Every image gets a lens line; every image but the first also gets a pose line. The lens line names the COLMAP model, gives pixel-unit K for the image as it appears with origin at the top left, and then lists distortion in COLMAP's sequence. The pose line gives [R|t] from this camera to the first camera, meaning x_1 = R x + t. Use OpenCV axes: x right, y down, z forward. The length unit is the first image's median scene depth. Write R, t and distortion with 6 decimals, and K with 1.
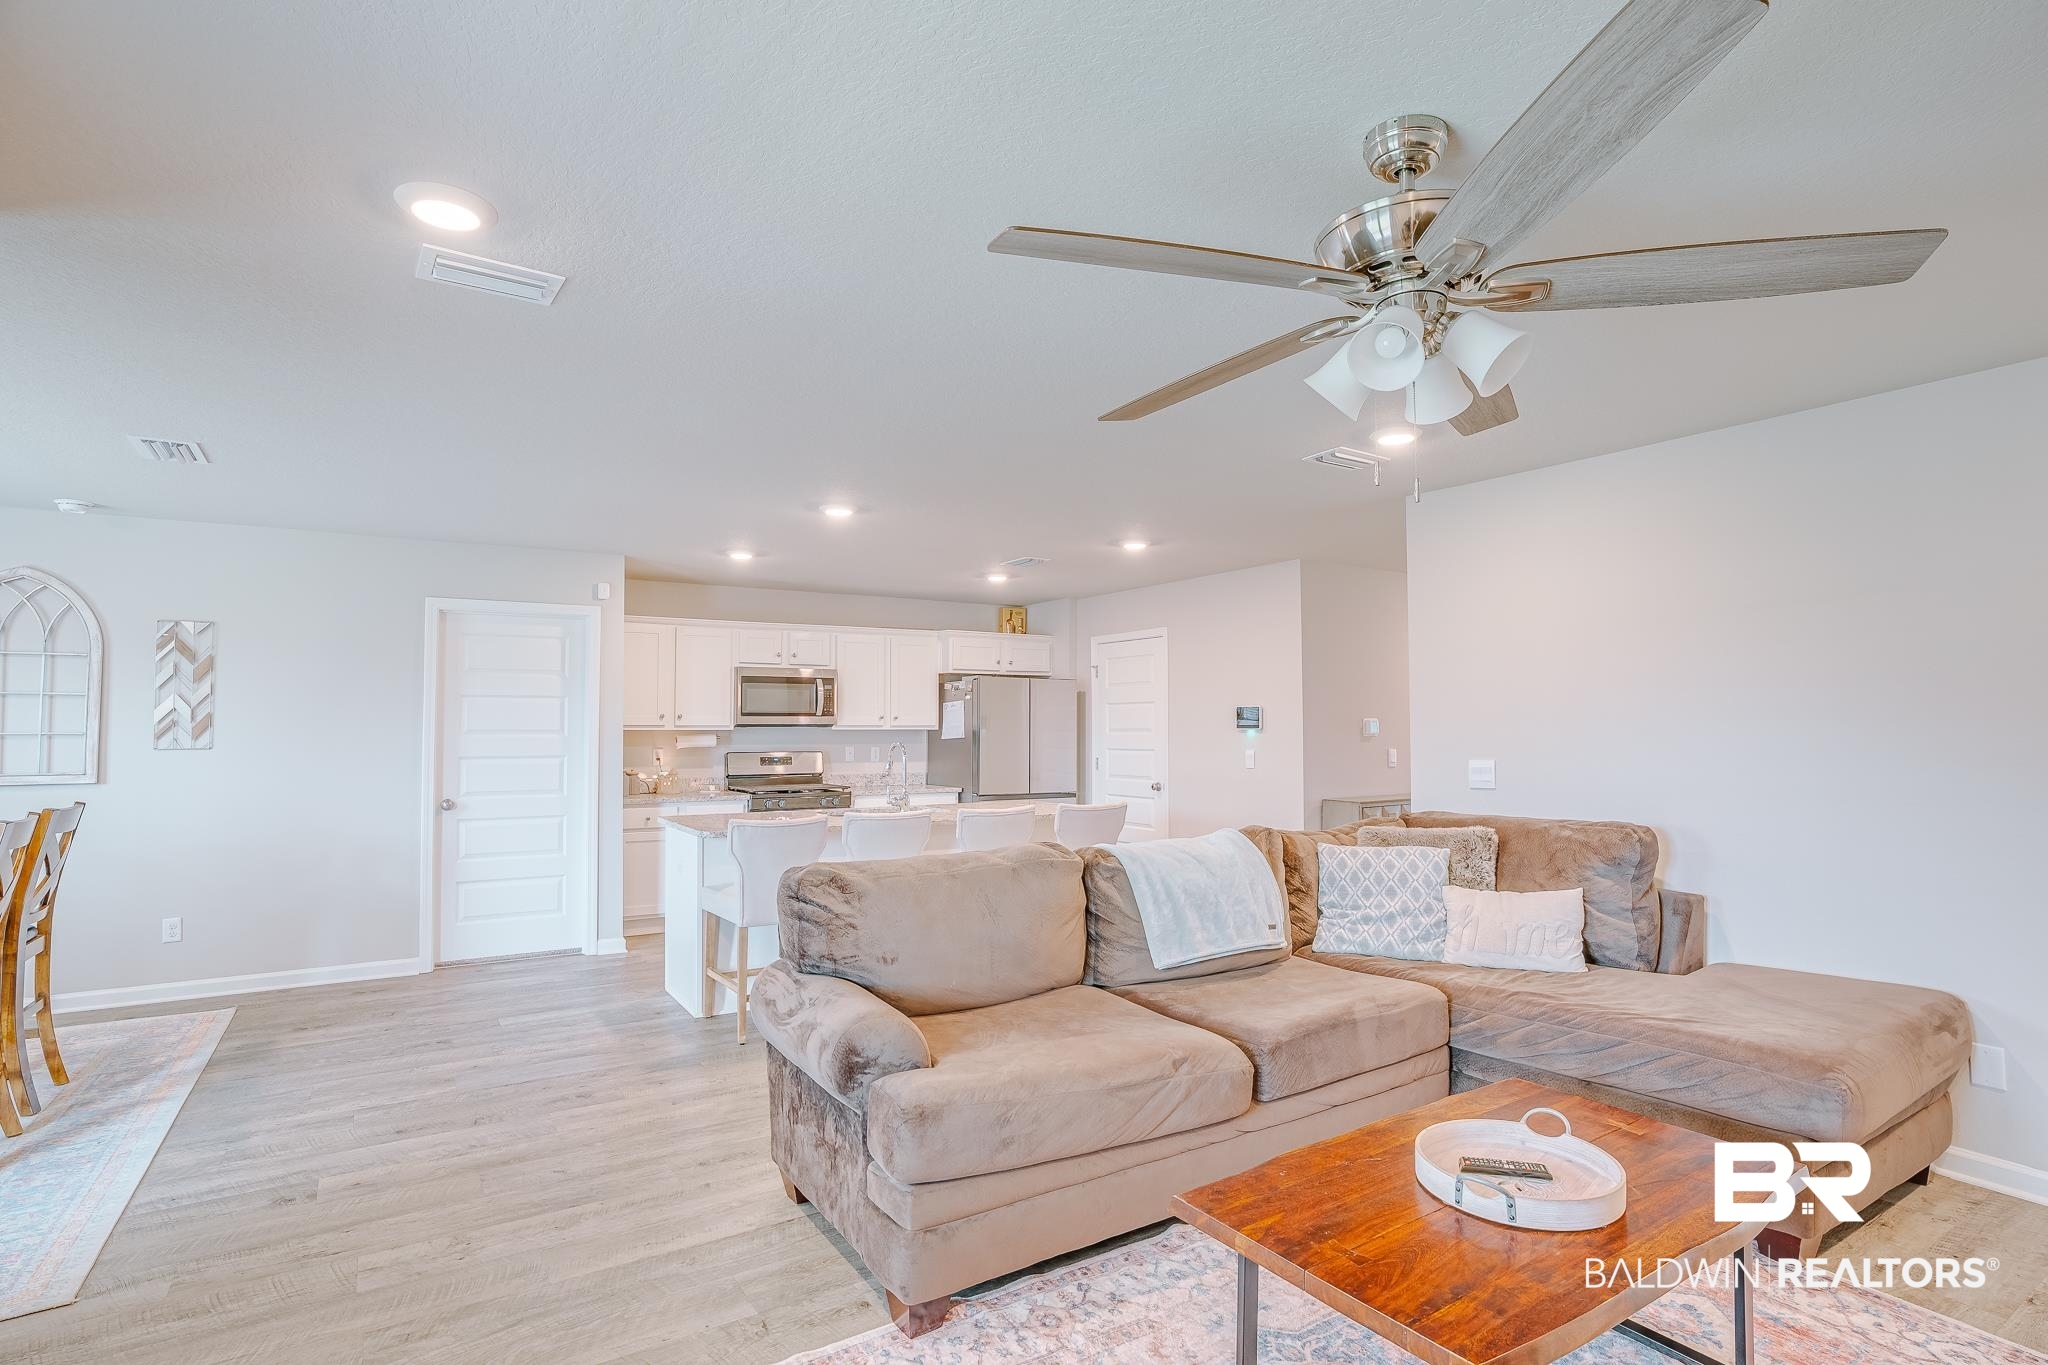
lens RADIAL K [[1015.5, 0, 1011.2], [0, 1015.5, 676.3], [0, 0, 1]] dist [-0.056961, 0.023570]
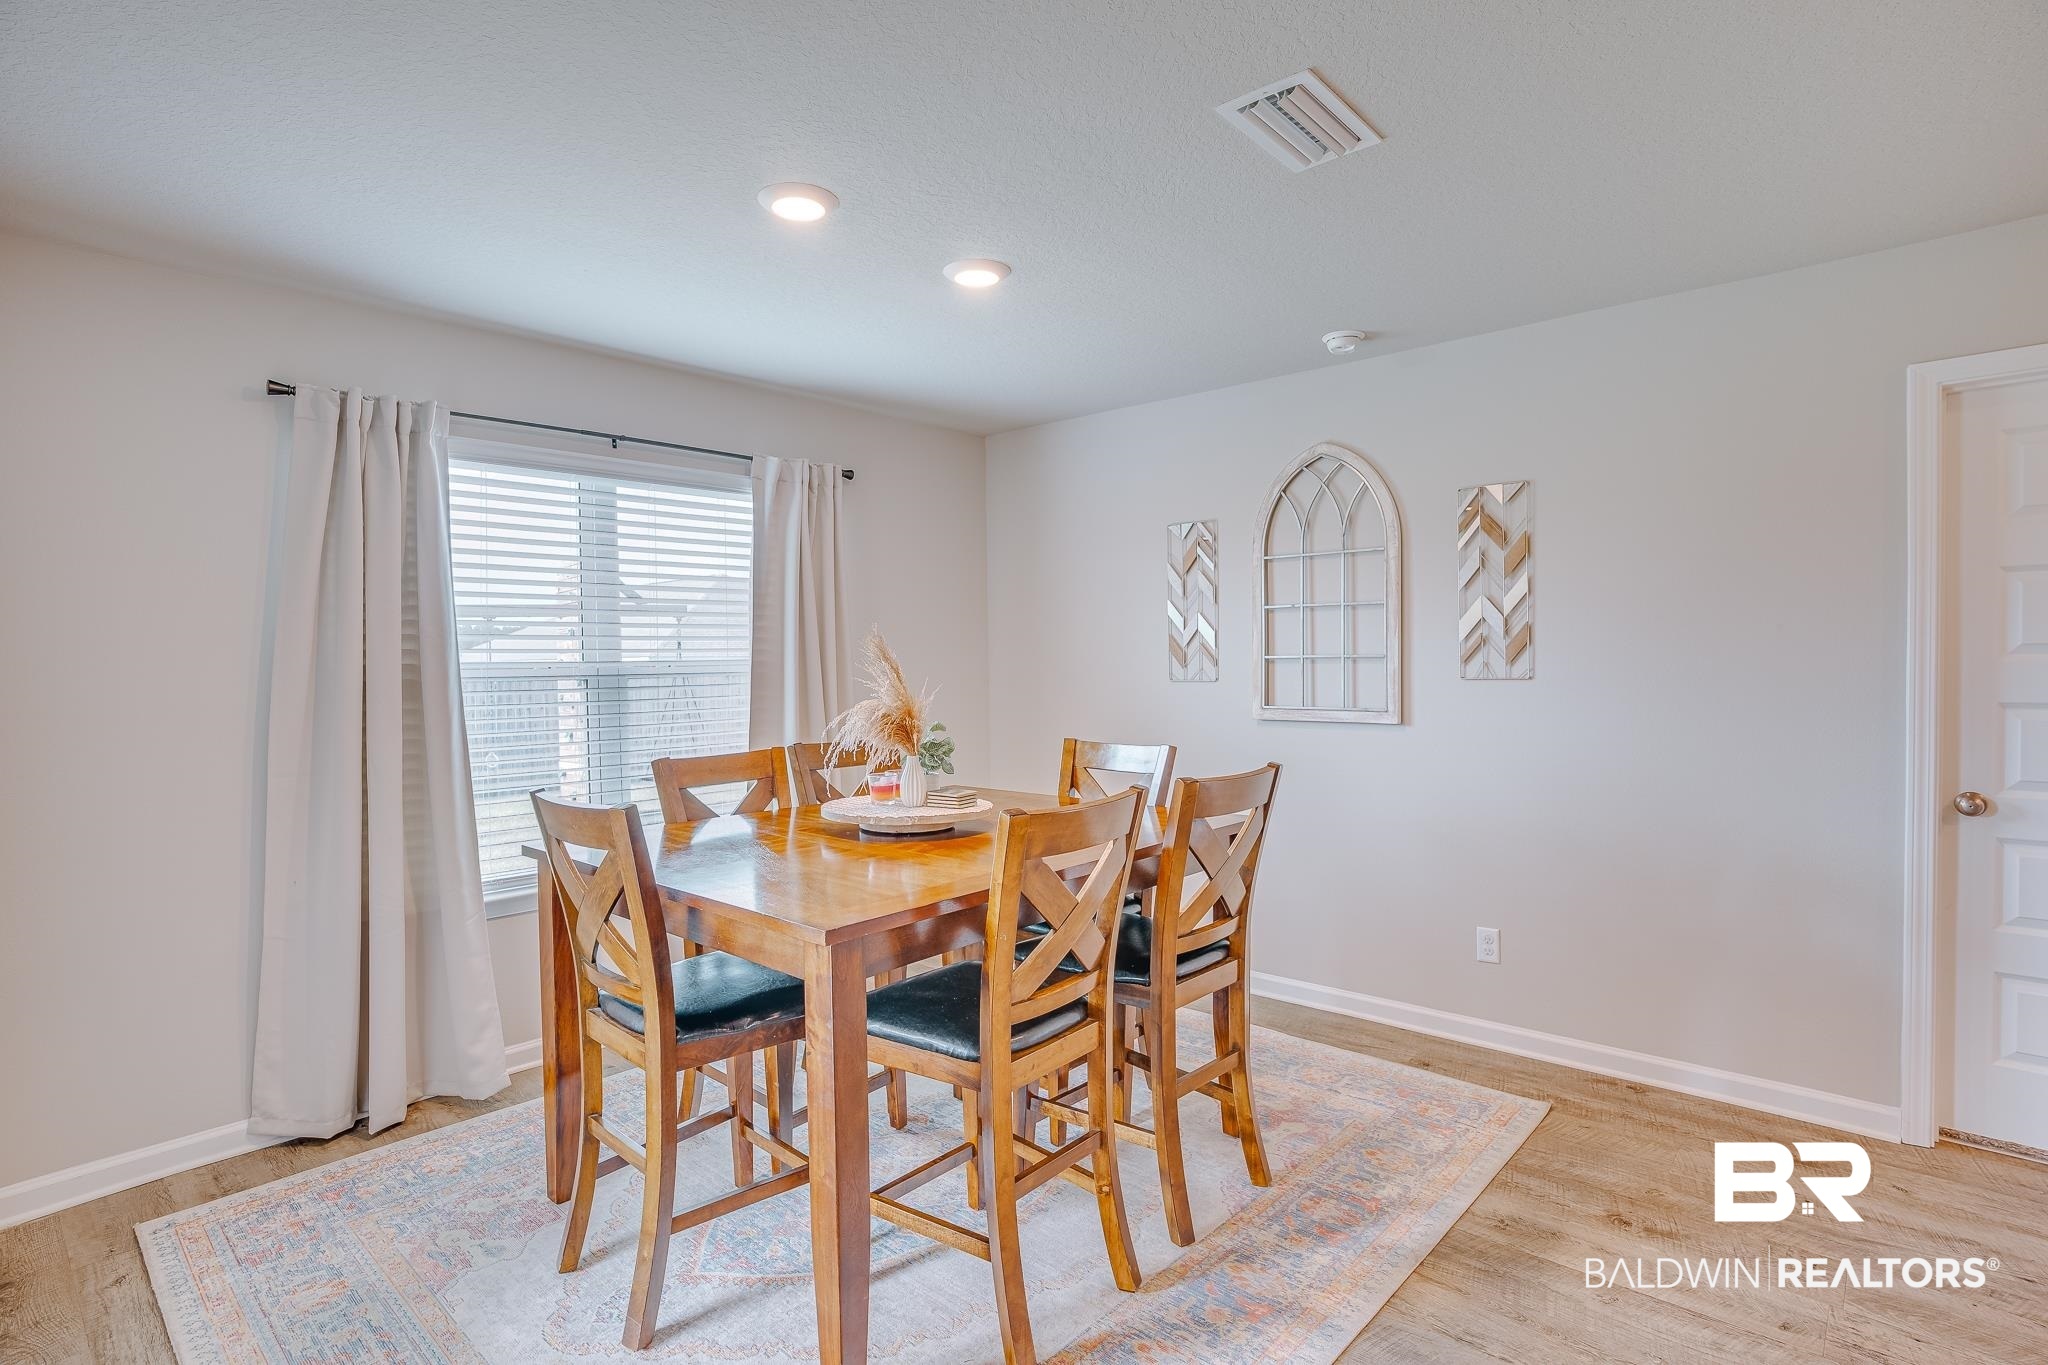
lens RADIAL K [[1015.5, 0, 1028.5], [0, 1015.5, 684.5], [0, 0, 1]] dist [-0.056961, 0.023570]
pose [[0.271851, 0.024351, -0.962031, -0.239011], [0.060346, 0.997281, 0.042296, 0.026211], [0.960445, -0.069553, 0.269642, 0.447526]]
